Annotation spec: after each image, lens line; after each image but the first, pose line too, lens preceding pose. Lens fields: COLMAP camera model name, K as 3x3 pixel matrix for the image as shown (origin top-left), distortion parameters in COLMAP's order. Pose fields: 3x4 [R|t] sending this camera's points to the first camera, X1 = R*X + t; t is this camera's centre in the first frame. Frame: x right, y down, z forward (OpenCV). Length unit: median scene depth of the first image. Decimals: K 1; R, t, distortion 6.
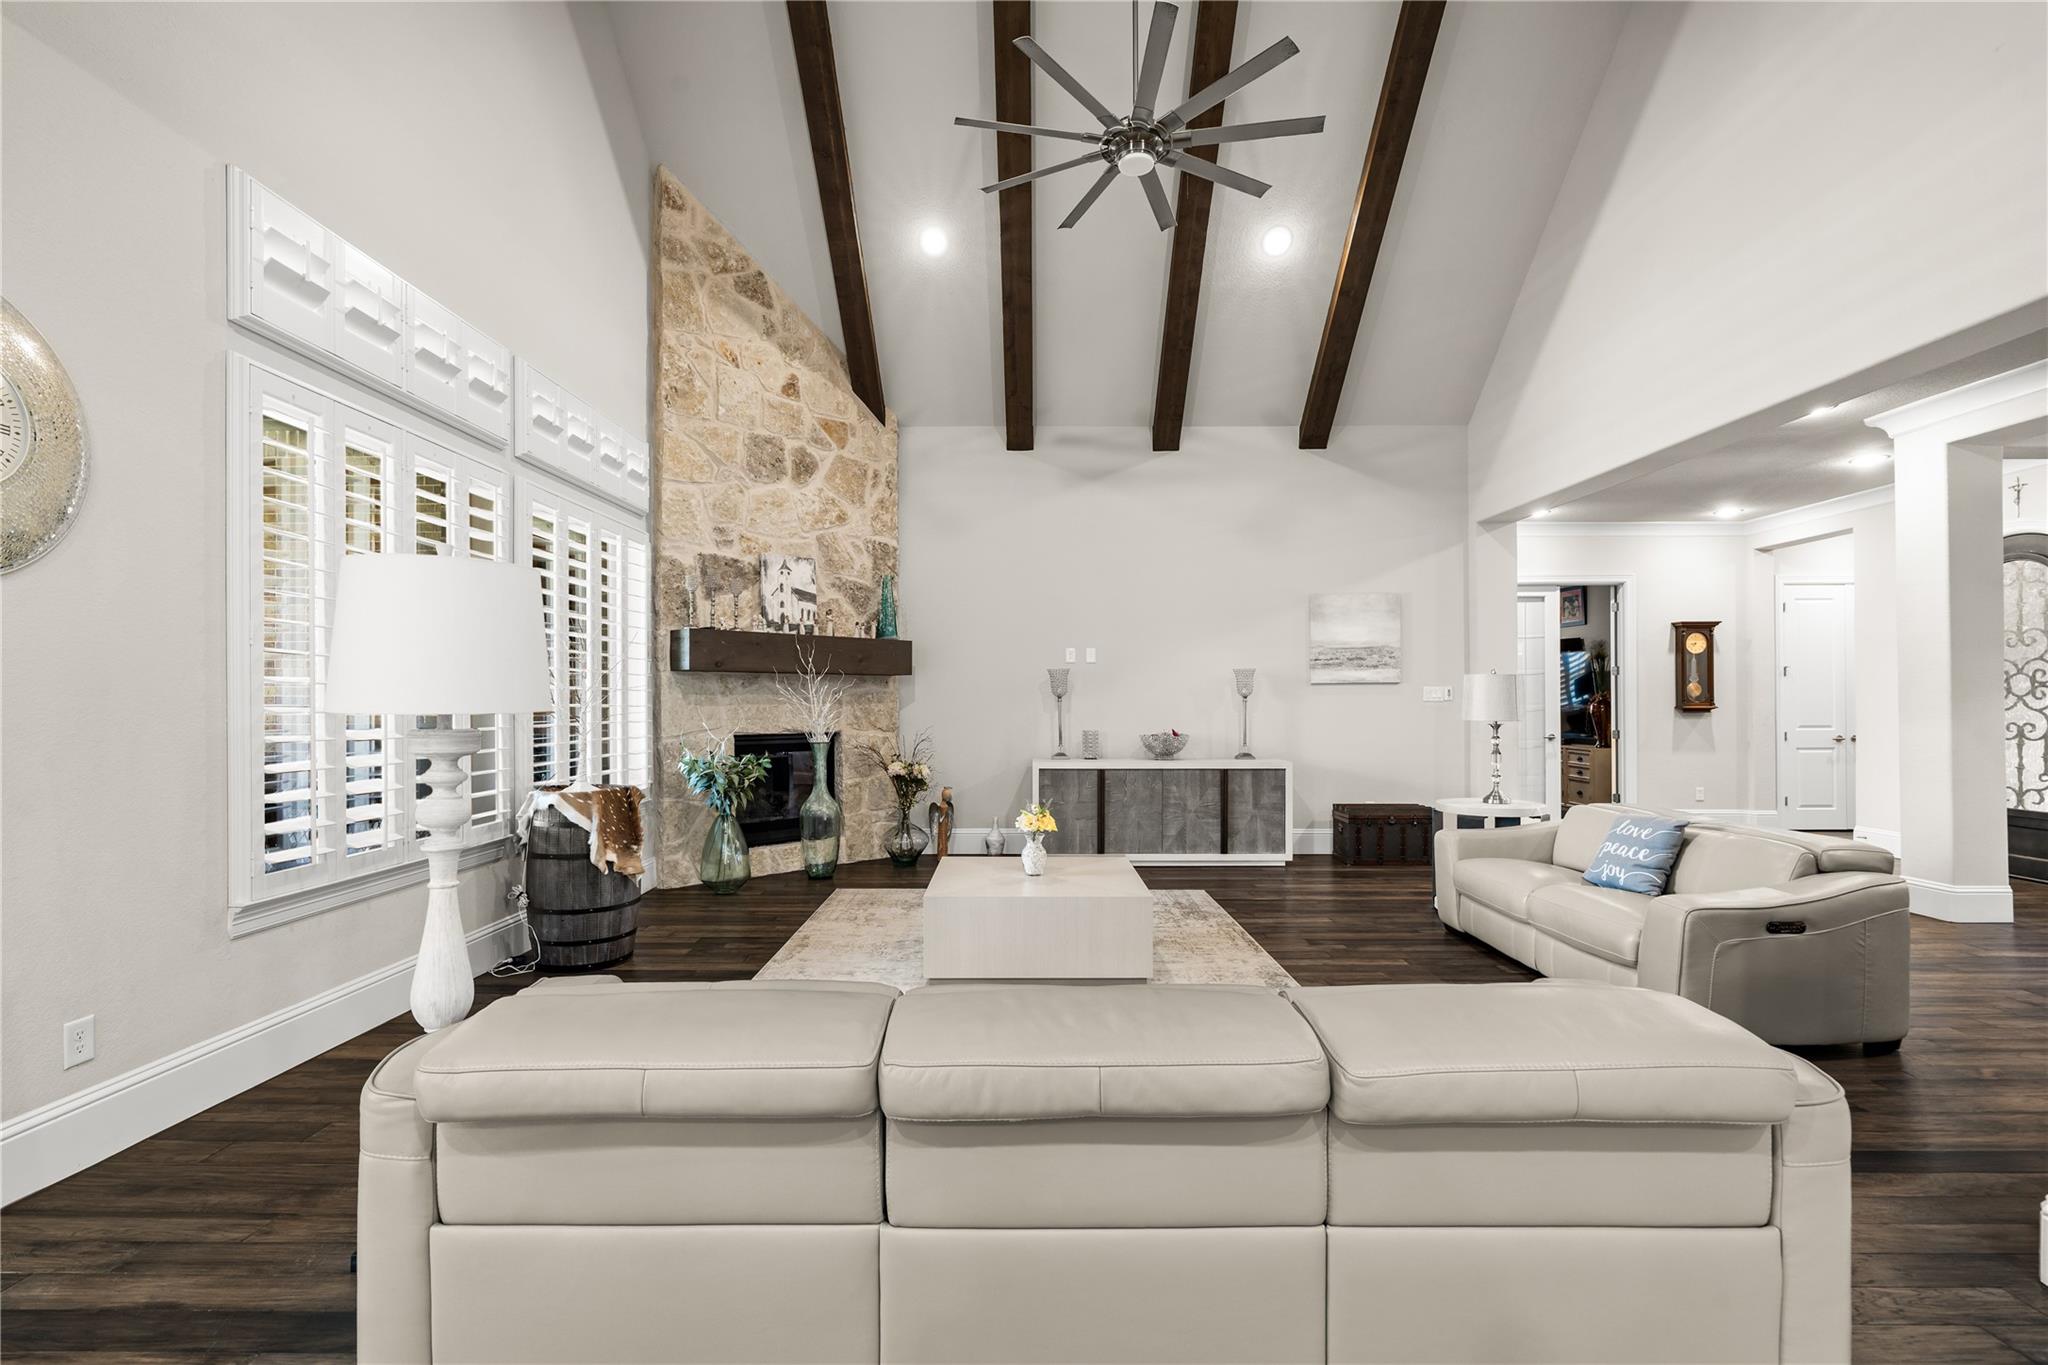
lens RADIAL K [[921.1, 0, 1022.4], [0, 921.1, 700.8], [0, 0, 1]] dist [-0.008387, 0.002787]
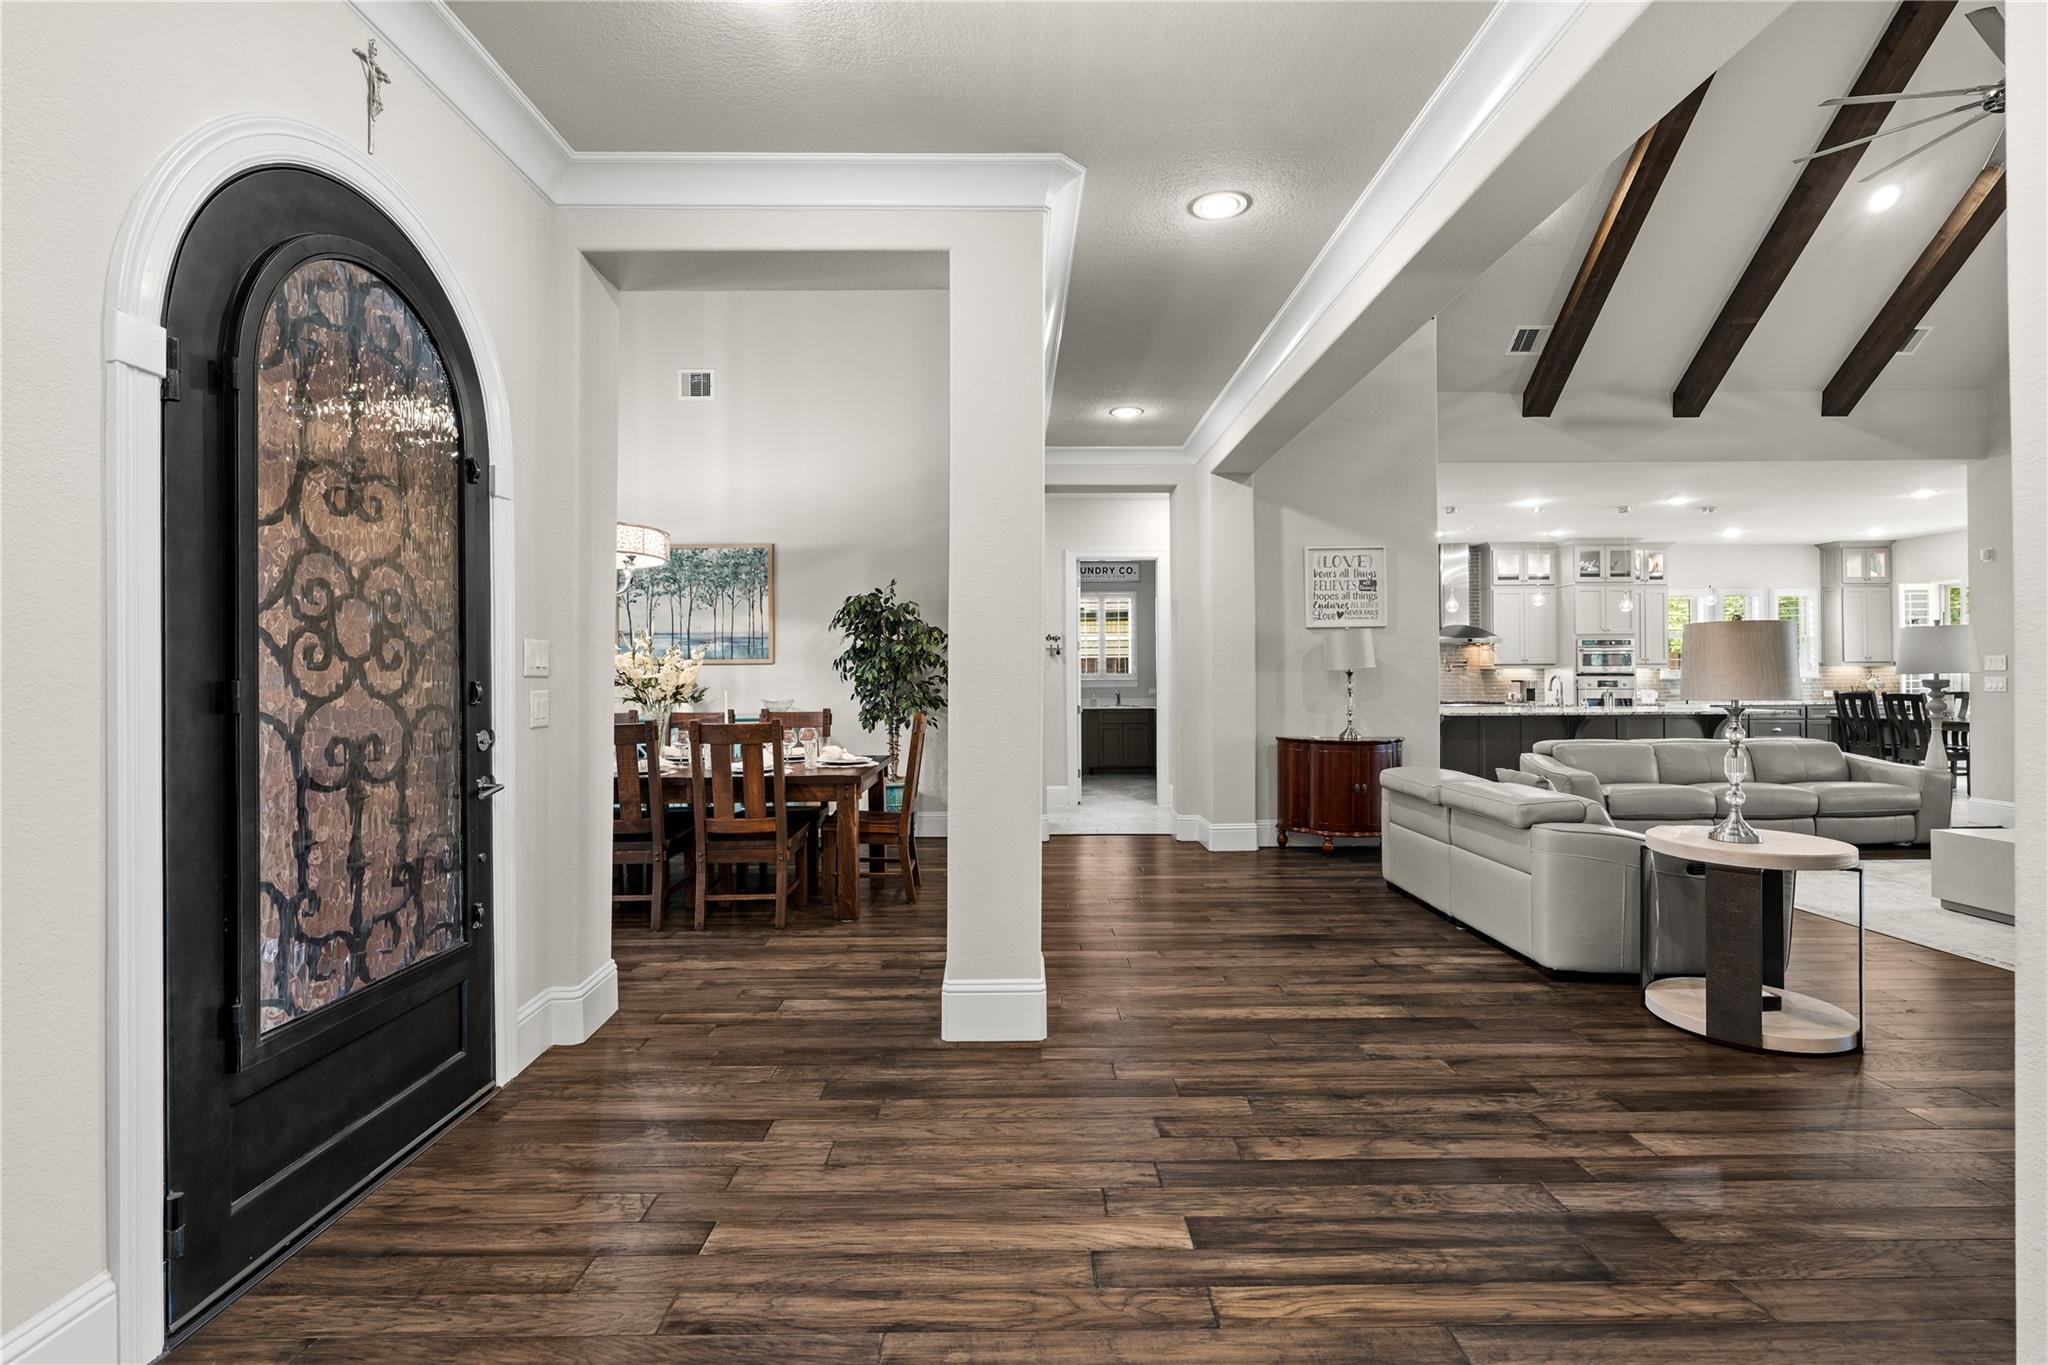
lens RADIAL K [[921.1, 0, 1026.1], [0, 921.1, 674.8], [0, 0, 1]] dist [-0.008387, 0.002787]
pose [[-0.999790, 0.005895, -0.019603, 0.790846], [0.005981, 0.999973, -0.004302, 0.003243], [0.019577, -0.004419, -0.999799, 1.271670]]
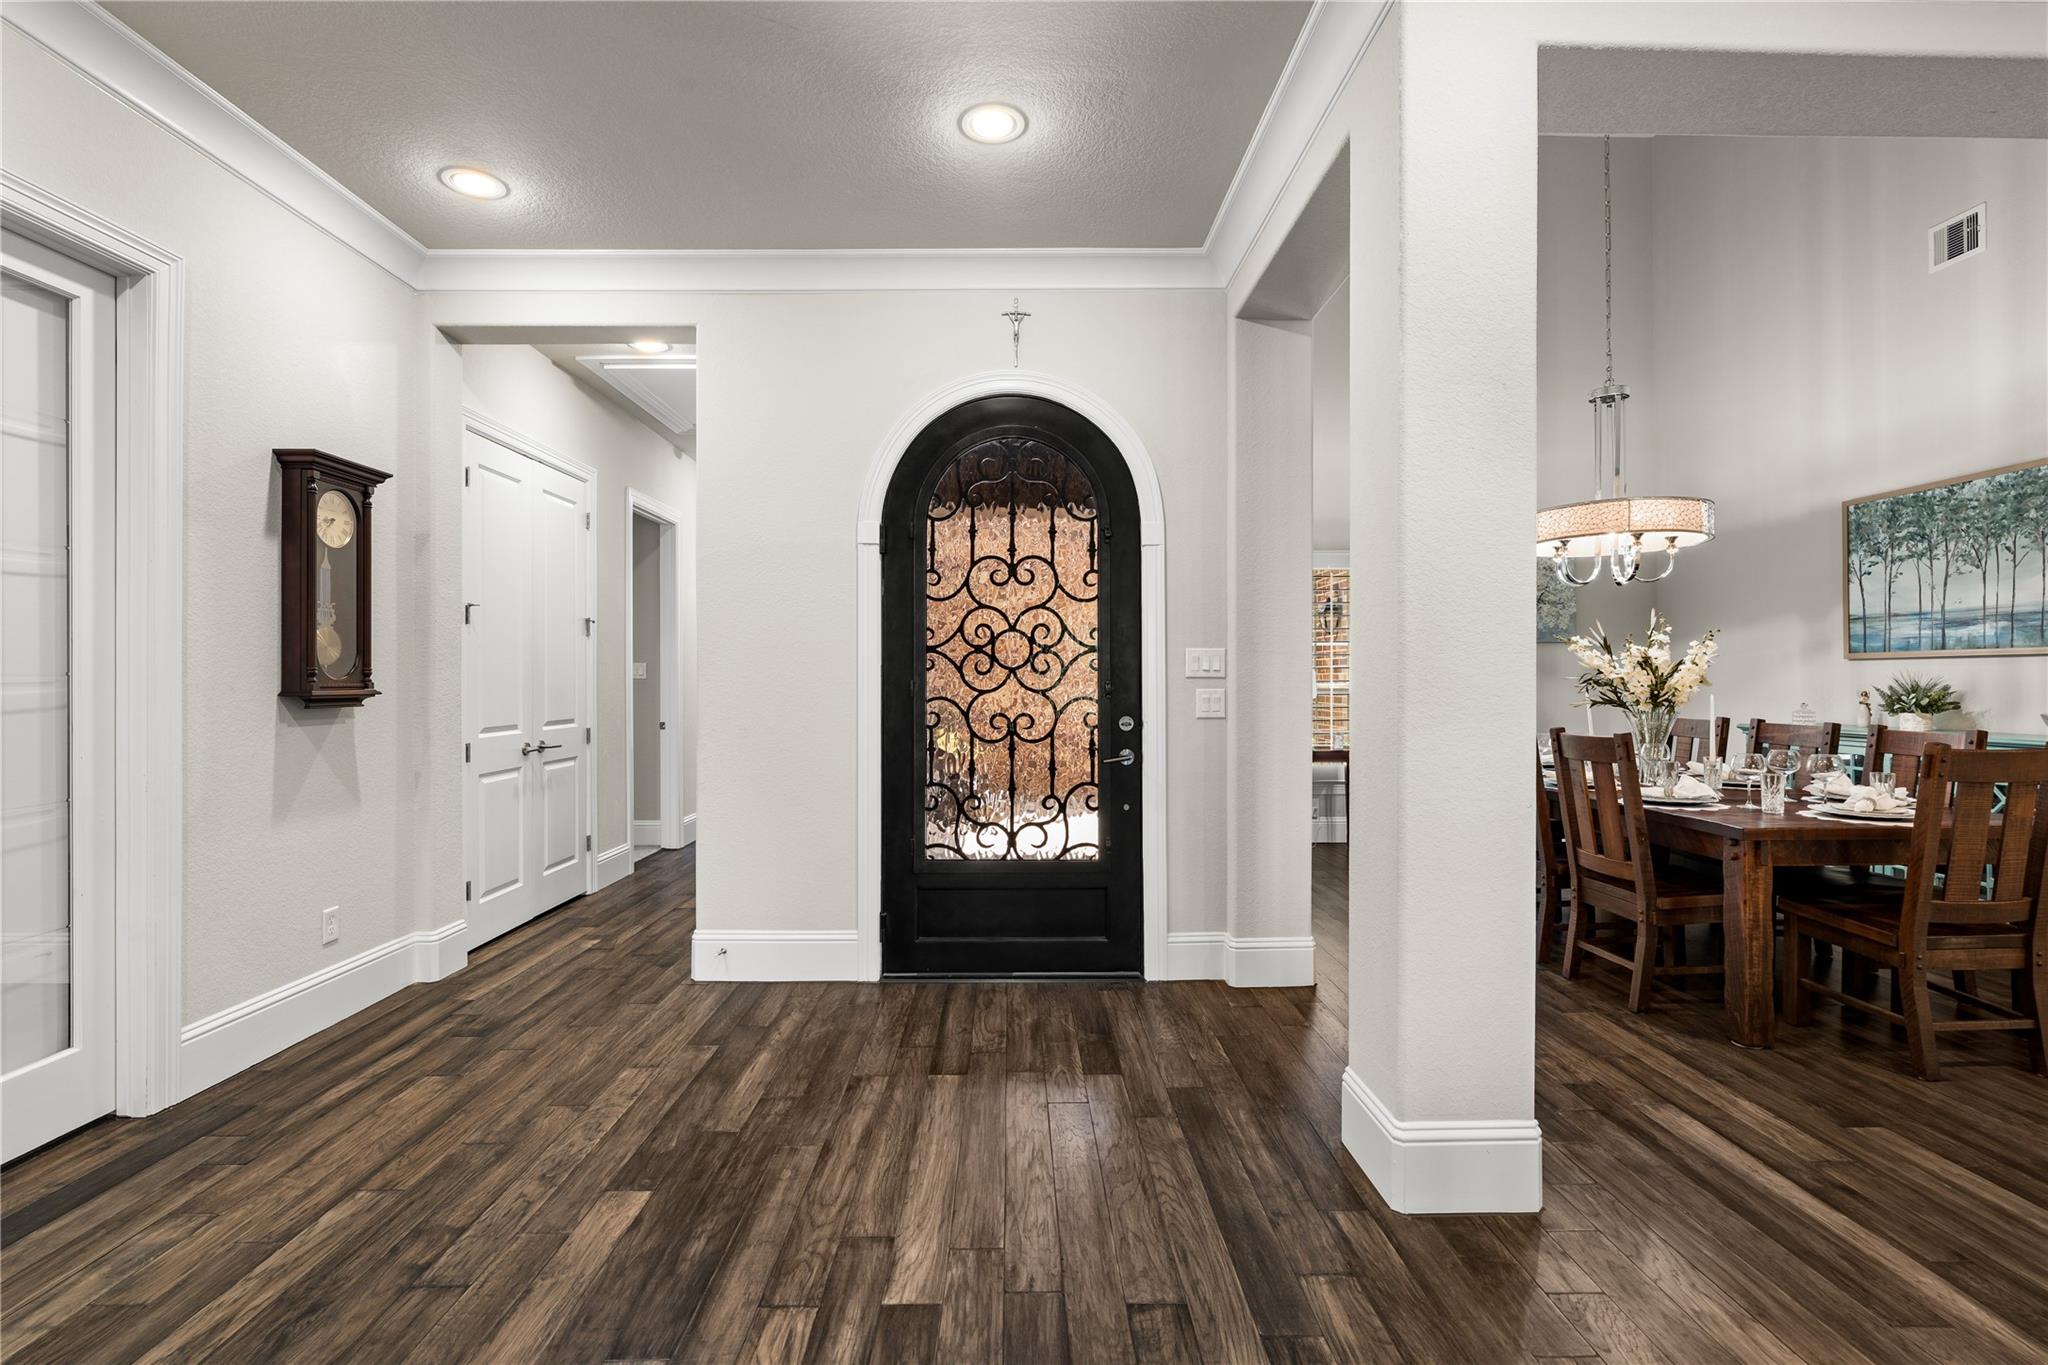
lens RADIAL K [[921.1, 0, 1026.7], [0, 921.1, 675.0], [0, 0, 1]] dist [-0.008387, 0.002787]
pose [[-0.027979, 0.005760, 0.999592, 0.463365], [0.000525, 0.999983, -0.005747, 0.002279], [-0.999608, 0.000364, -0.027981, 0.946161]]
